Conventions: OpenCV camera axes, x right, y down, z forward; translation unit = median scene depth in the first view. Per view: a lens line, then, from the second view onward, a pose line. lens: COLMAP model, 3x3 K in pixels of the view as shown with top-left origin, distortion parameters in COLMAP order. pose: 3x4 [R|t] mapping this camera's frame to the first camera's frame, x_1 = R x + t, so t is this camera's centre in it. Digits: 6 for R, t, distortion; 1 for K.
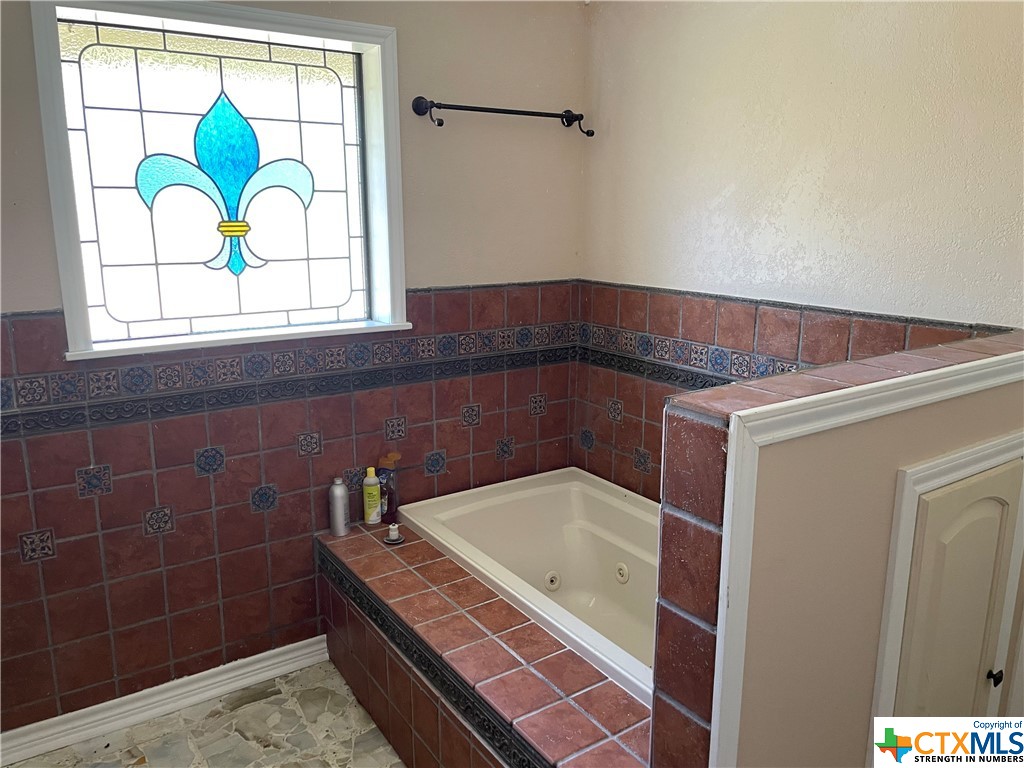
lens RADIAL K [[788.5, 0, 517.5], [0, 788.5, 375.3], [0, 0, 1]] dist [0.113240, -0.148182]
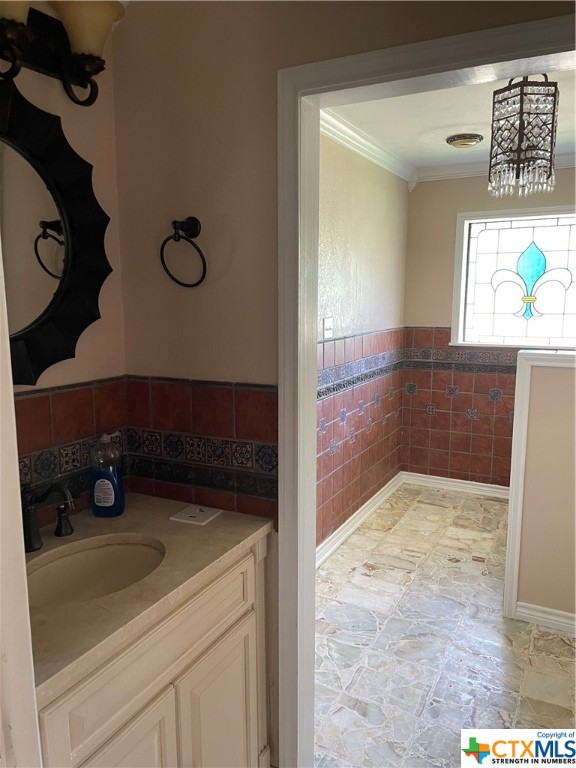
lens RADIAL K [[591.4, 0, 291.3], [0, 591.4, 394.3], [0, 0, 1]] dist [0.113240, -0.148182]
pose [[0.487941, 0.148681, -0.860121, 0.847908], [-0.183793, 0.980795, 0.065277, 0.098817], [0.853308, 0.126233, 0.505896, -0.429703]]
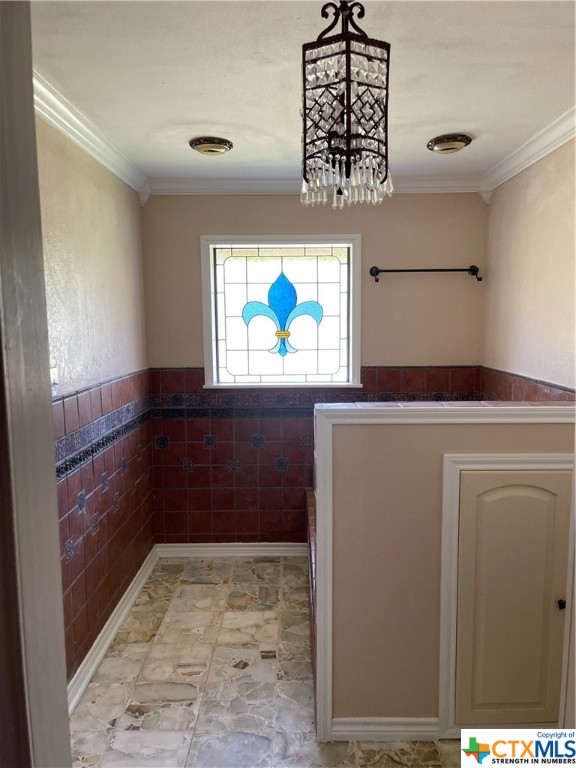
lens RADIAL K [[591.4, 0, 291.3], [0, 591.4, 394.3], [0, 0, 1]] dist [0.113240, -0.148182]
pose [[0.827429, 0.067604, -0.557486, 0.552876], [-0.112291, 0.992596, -0.046296, 0.044374], [0.550229, 0.100908, 0.828894, -0.271879]]
